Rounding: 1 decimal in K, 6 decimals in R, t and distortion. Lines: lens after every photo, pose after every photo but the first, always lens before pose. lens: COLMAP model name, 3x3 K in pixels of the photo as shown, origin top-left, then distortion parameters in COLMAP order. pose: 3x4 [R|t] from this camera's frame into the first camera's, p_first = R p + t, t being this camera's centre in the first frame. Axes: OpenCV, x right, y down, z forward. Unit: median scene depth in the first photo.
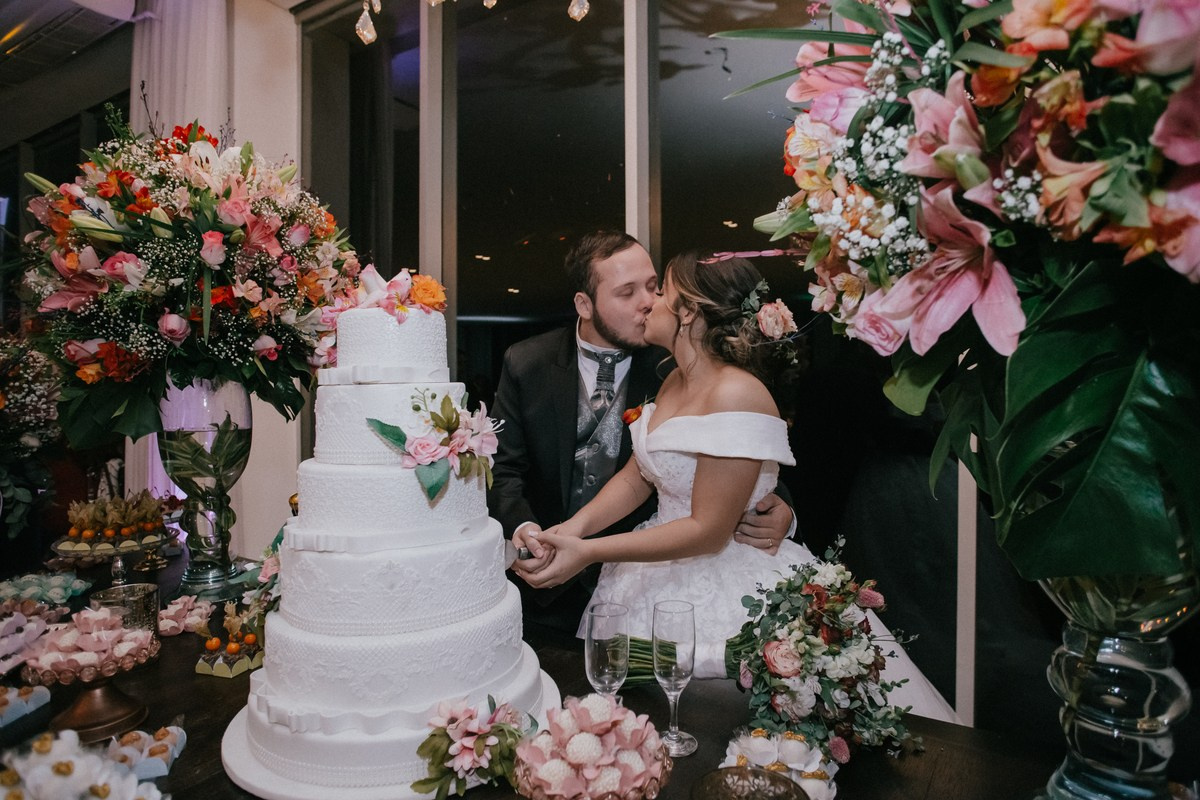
lens RADIAL K [[687.3, 0, 604.5], [0, 687.3, 402.2], [0, 0, 1]] dist [-0.071636, 0.047478]
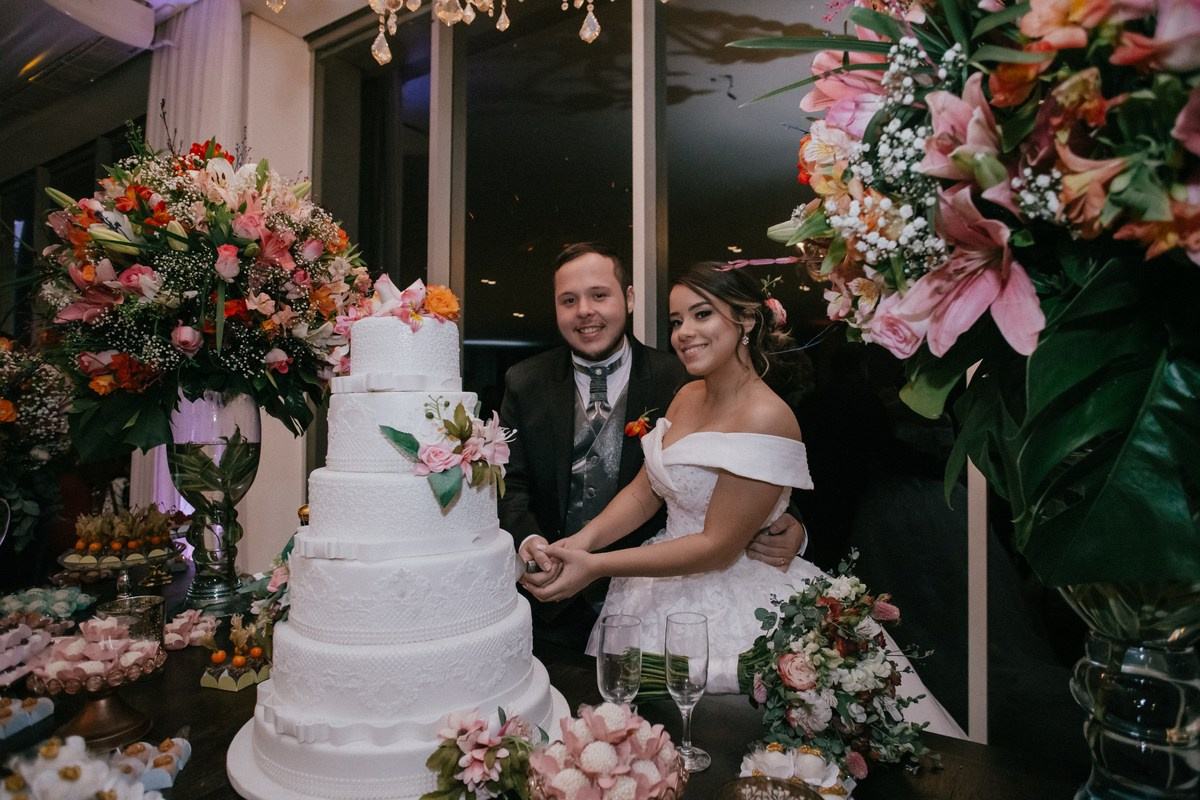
lens RADIAL K [[687.3, 0, 604.5], [0, 687.3, 402.2], [0, 0, 1]] dist [-0.071636, 0.047478]
pose [[0.999973, 0.004418, -0.005791, -0.012038], [-0.004626, 0.999331, -0.036278, 0.020895], [0.005627, 0.036304, 0.999325, 0.000866]]
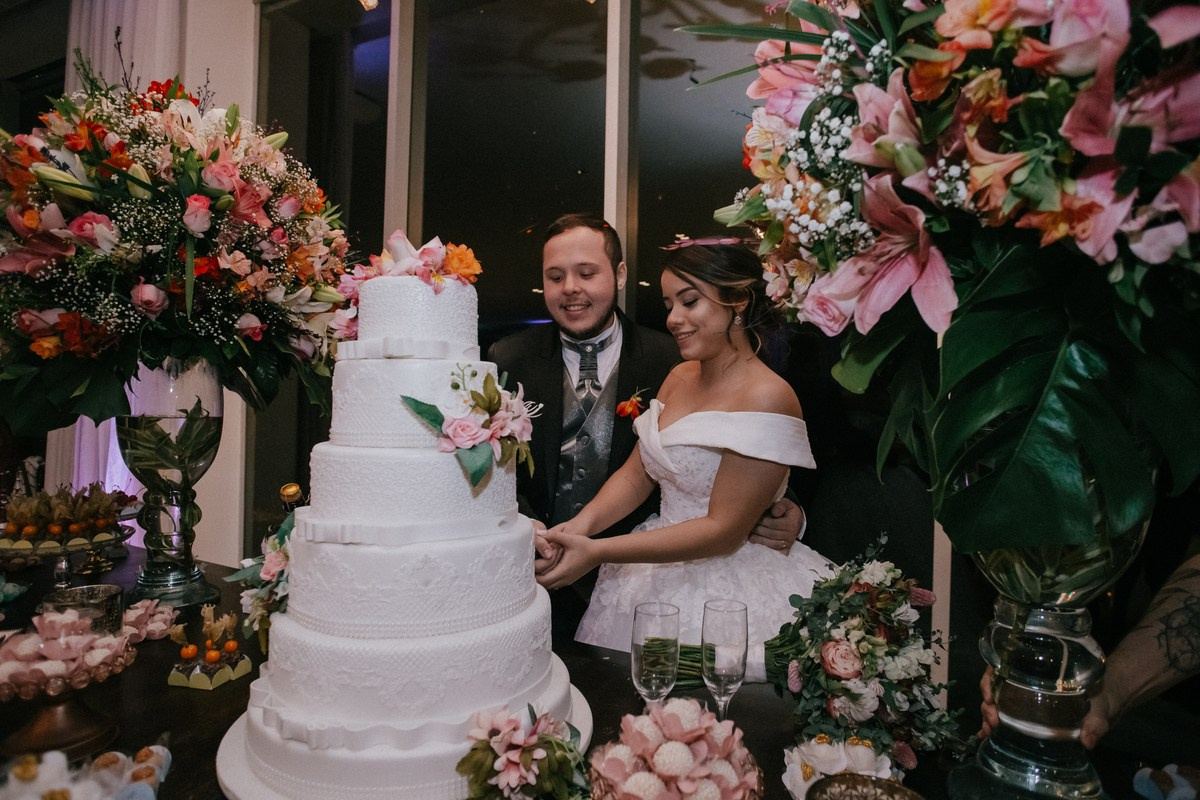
lens RADIAL K [[687.3, 0, 604.5], [0, 687.3, 402.2], [0, 0, 1]] dist [-0.071636, 0.047478]
pose [[0.995920, 0.024767, 0.086775, -0.137226], [-0.023303, 0.999569, -0.017854, 0.036430], [-0.087180, 0.015759, 0.996068, 0.068969]]
